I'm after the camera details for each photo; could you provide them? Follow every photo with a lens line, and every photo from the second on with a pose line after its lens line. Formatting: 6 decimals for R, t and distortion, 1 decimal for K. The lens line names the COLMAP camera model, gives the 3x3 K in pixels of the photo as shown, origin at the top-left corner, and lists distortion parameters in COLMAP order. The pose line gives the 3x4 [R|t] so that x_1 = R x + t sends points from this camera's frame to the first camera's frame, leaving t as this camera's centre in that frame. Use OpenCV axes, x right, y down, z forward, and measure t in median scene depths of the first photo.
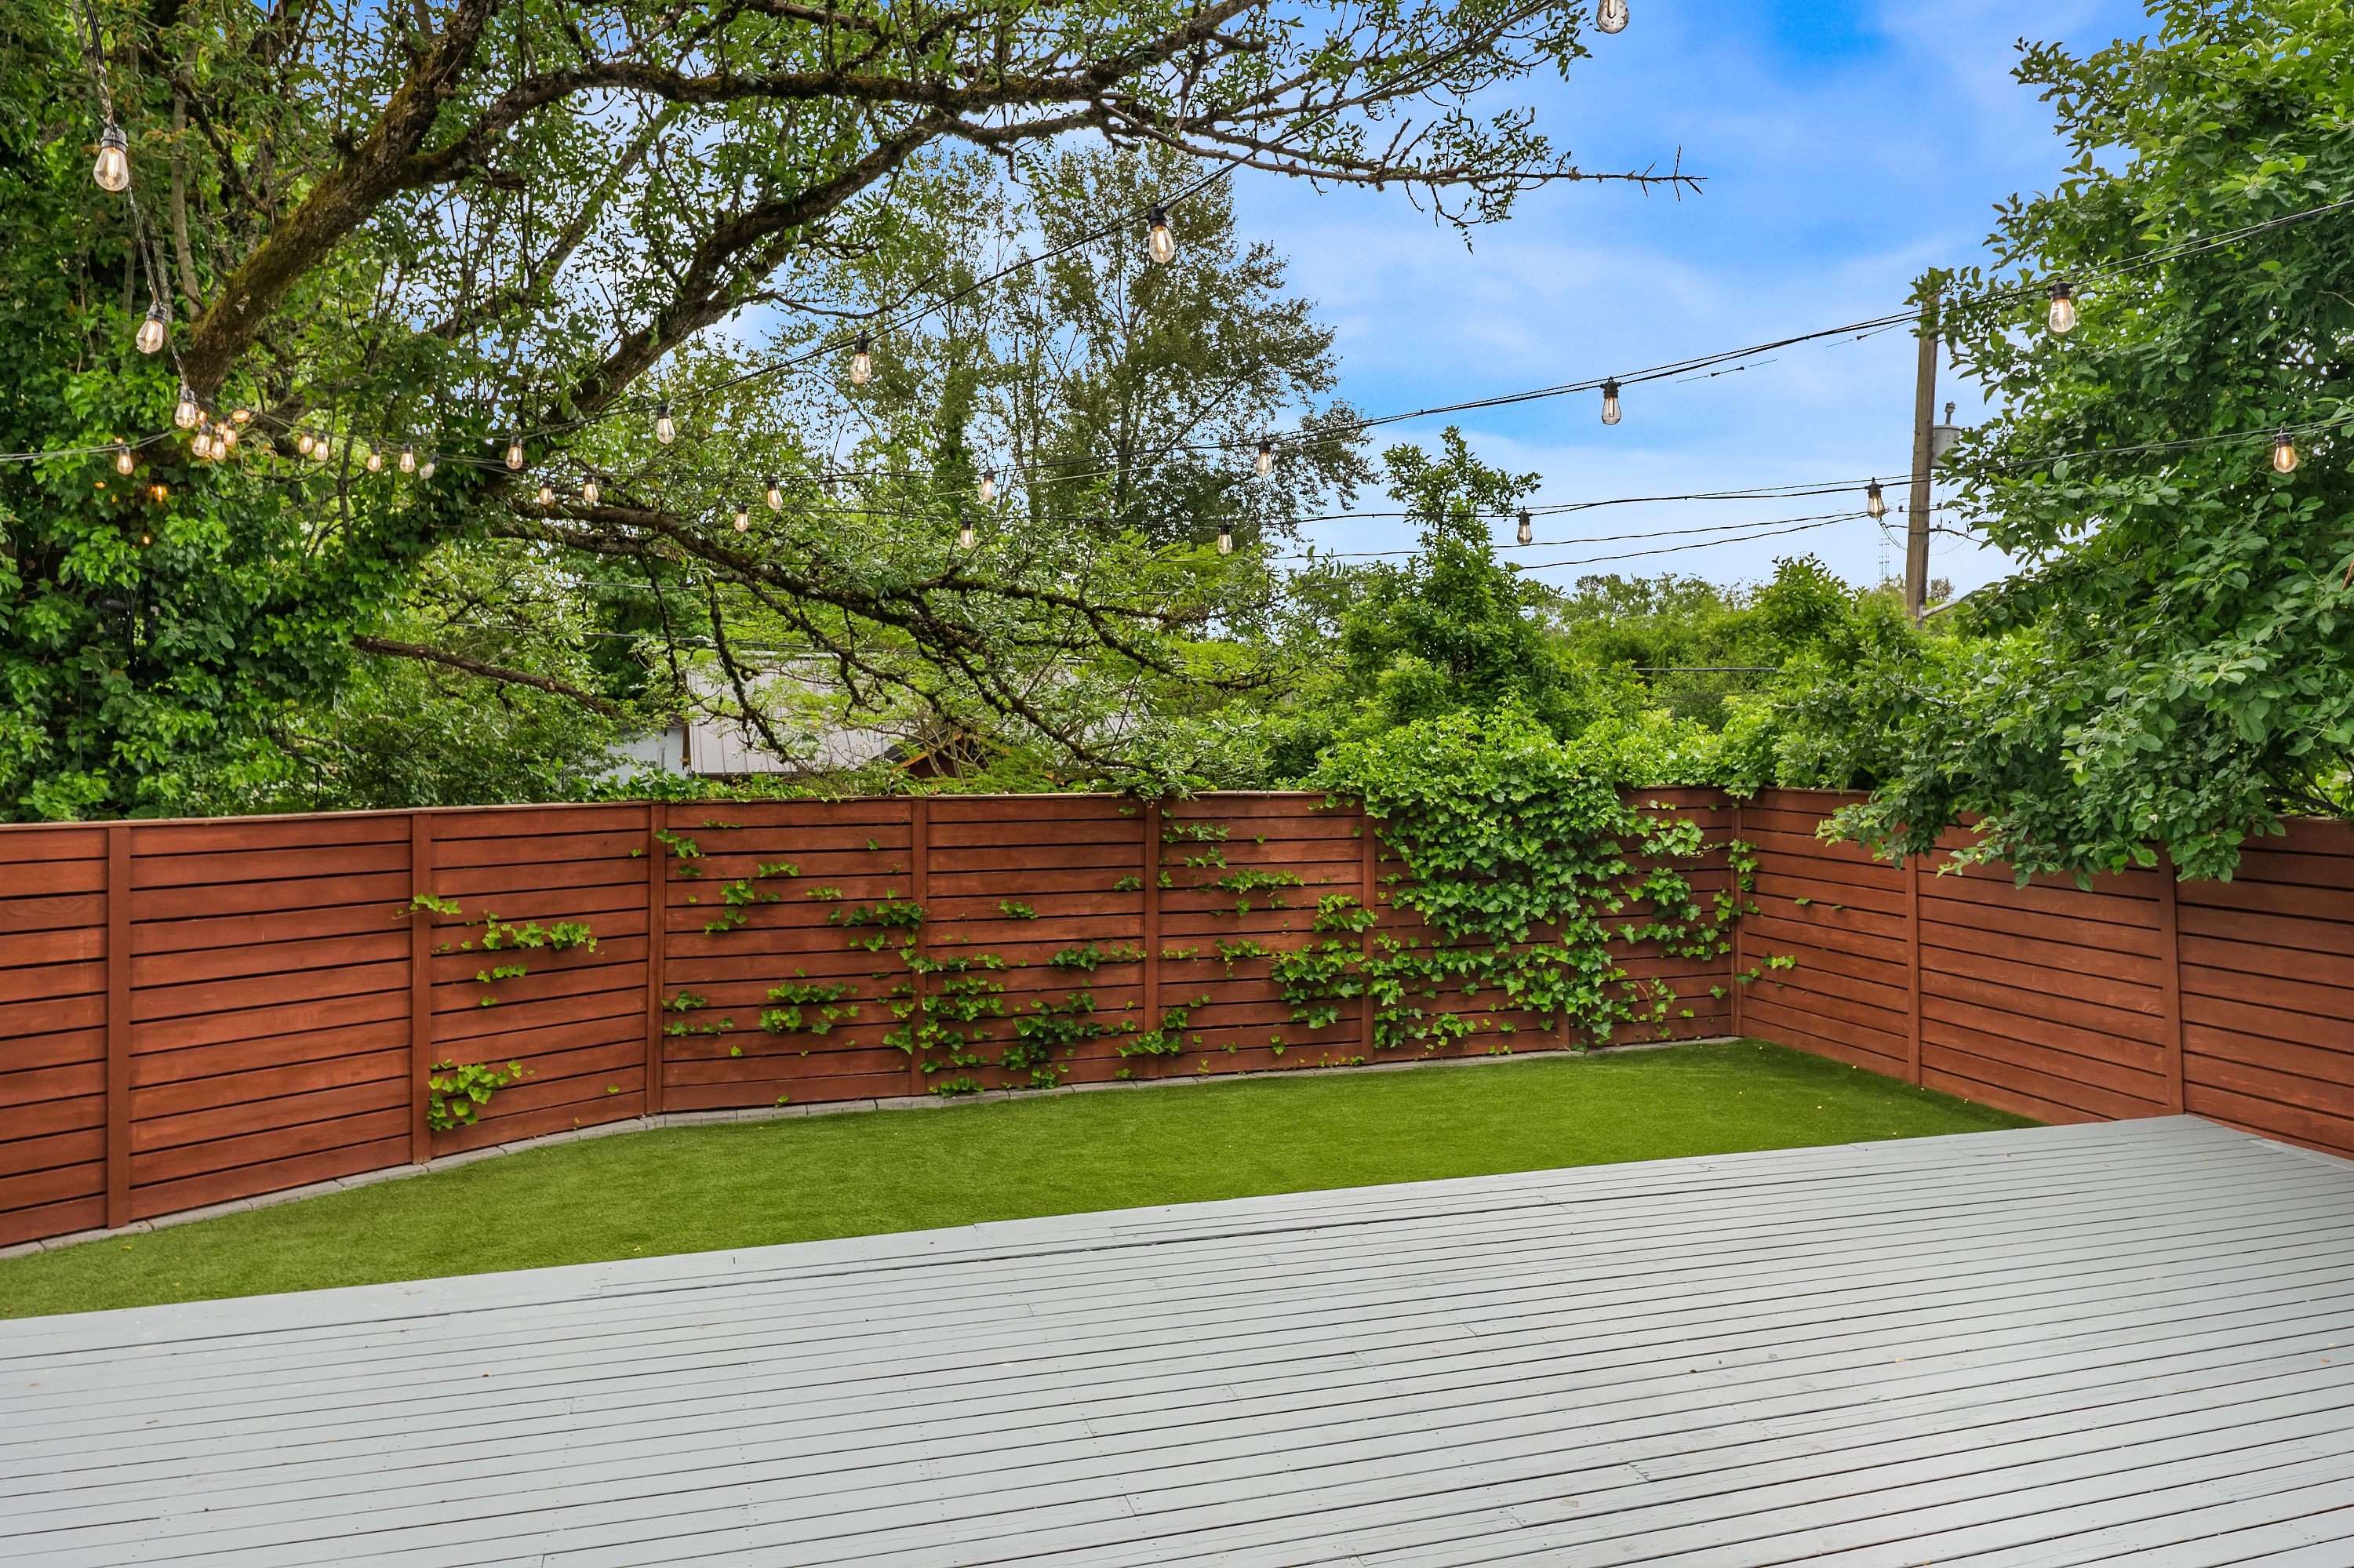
lens RADIAL K [[1543.7, 0, 1226.6], [0, 1543.7, 698.0], [0, 0, 1]] dist [0.001930, -0.001035]
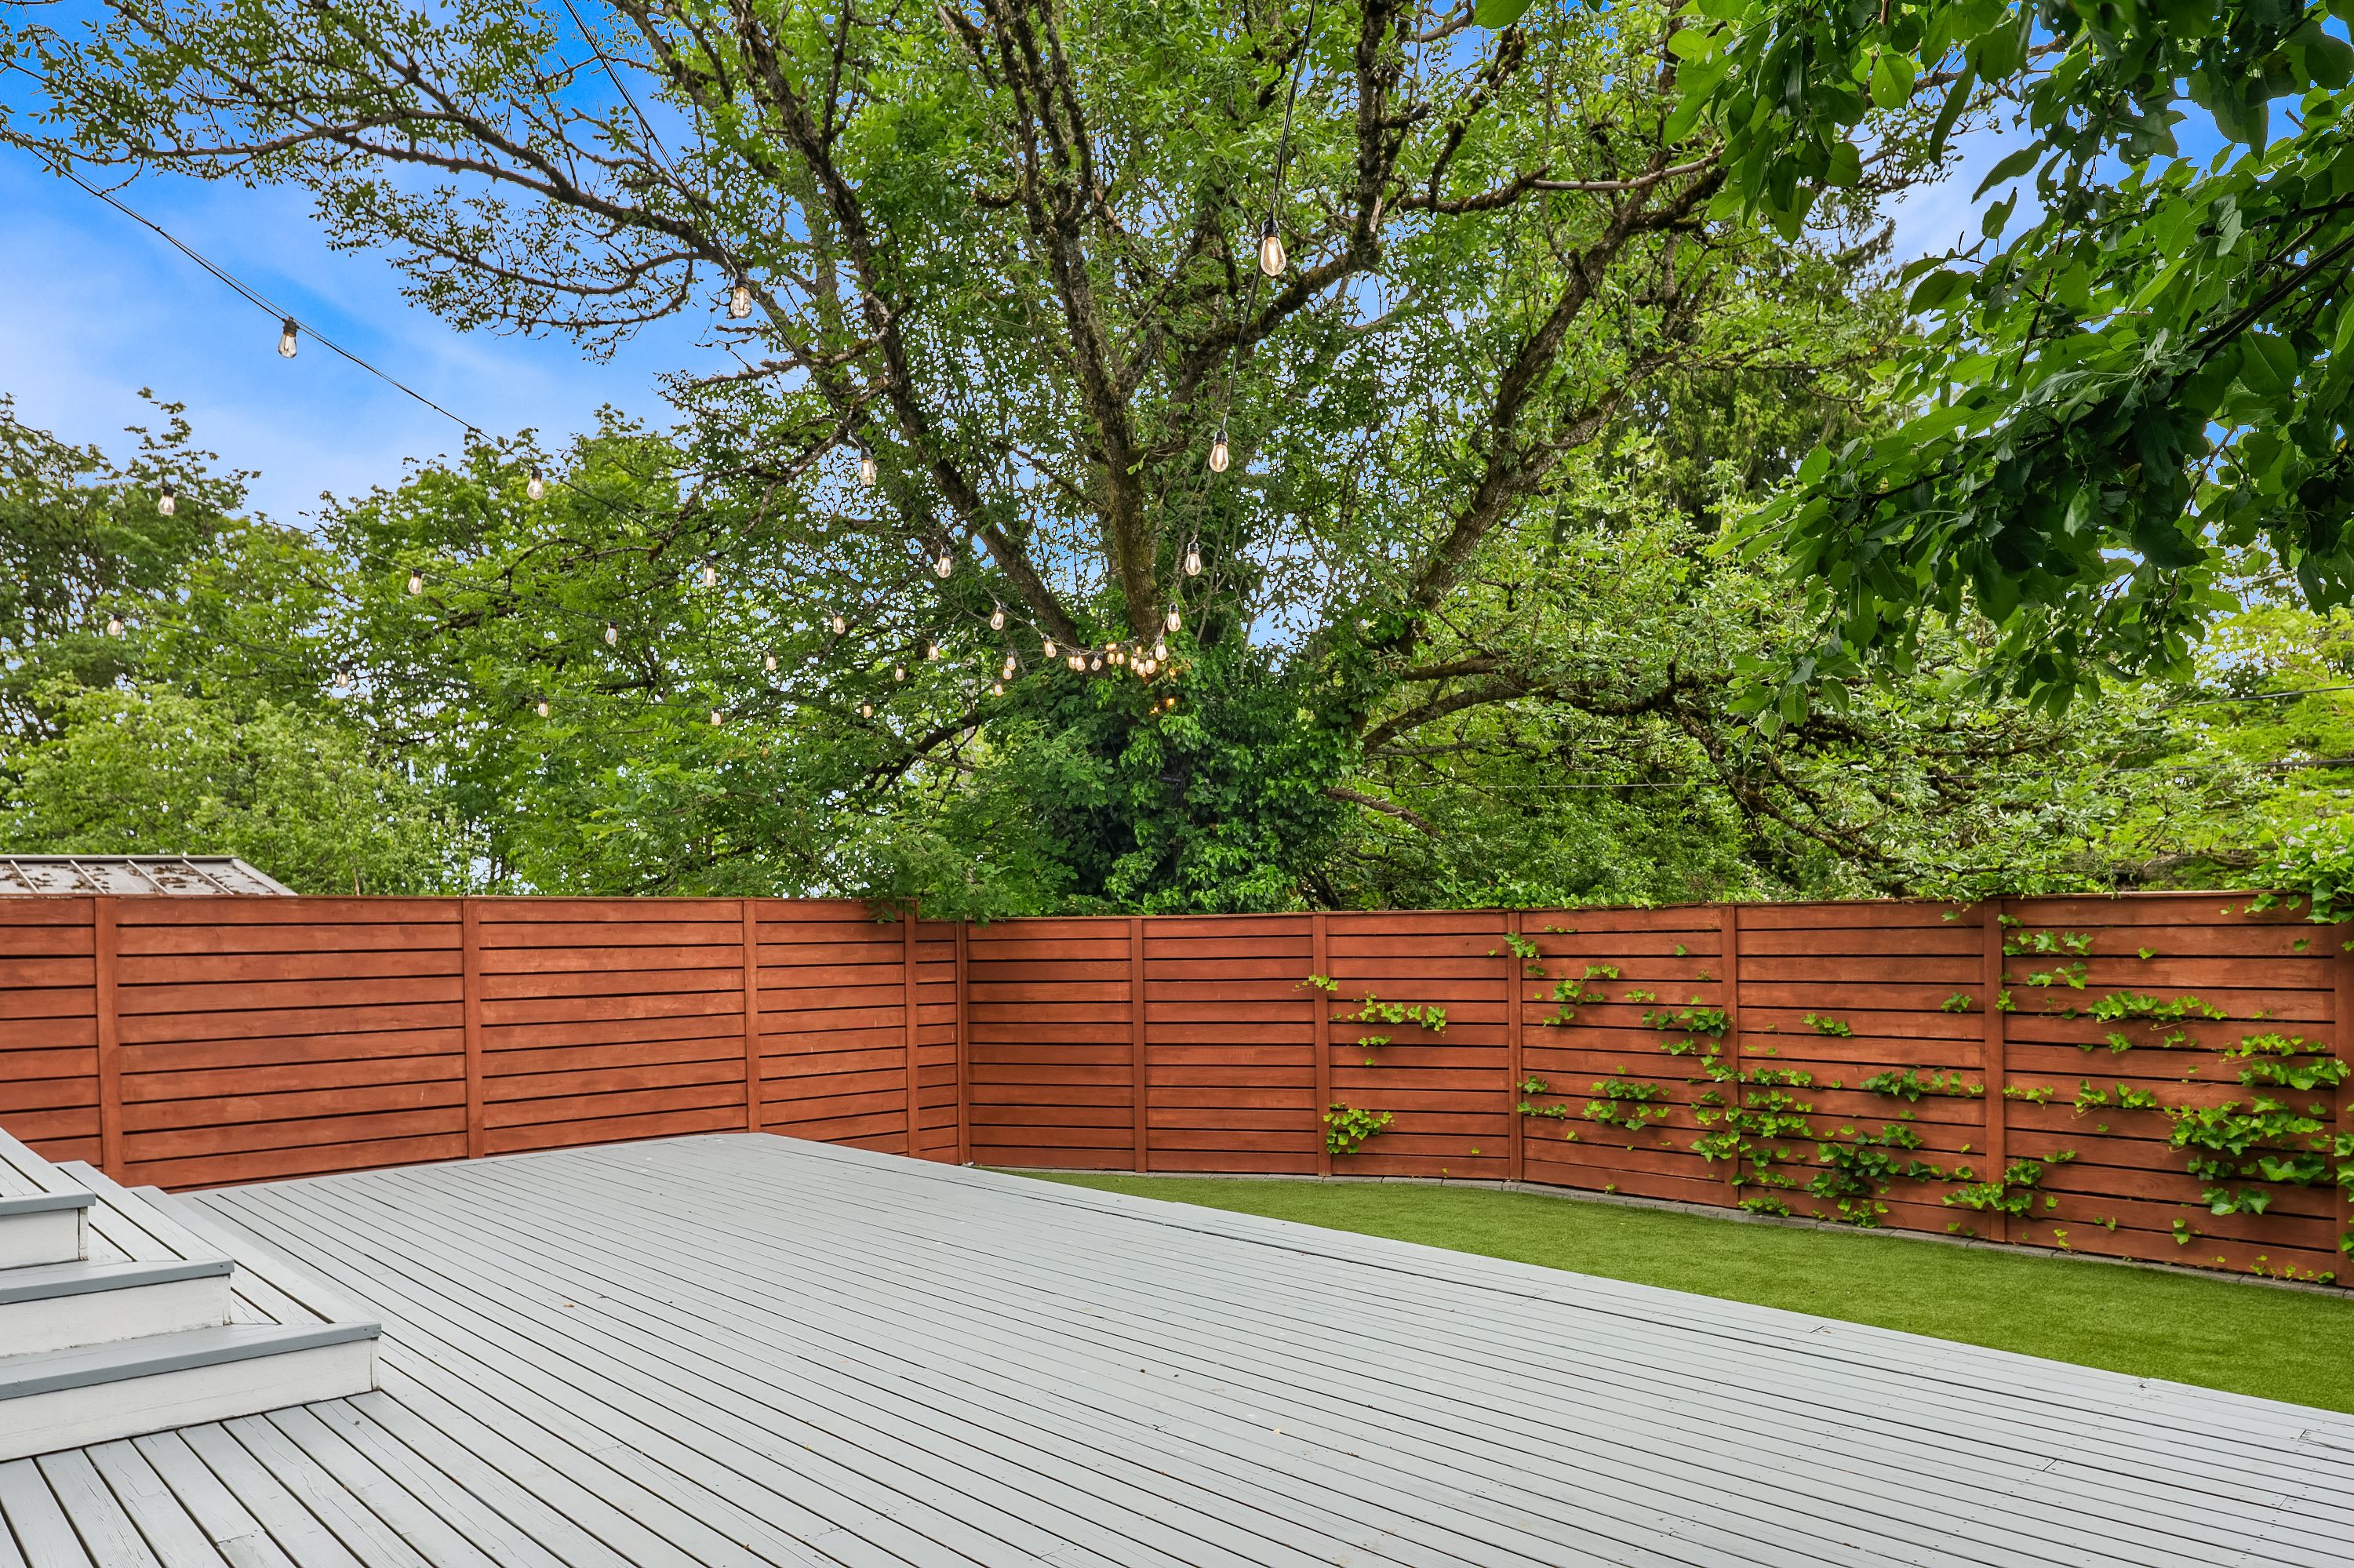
lens RADIAL K [[1543.7, 0, 1143.2], [0, 1543.7, 941.6], [0, 0, 1]] dist [0.001930, -0.001035]
pose [[0.423274, 0.000543, -0.906002, 0.495056], [0.032728, 0.999338, 0.015889, 0.057373], [0.905411, -0.036378, 0.422976, 0.239567]]
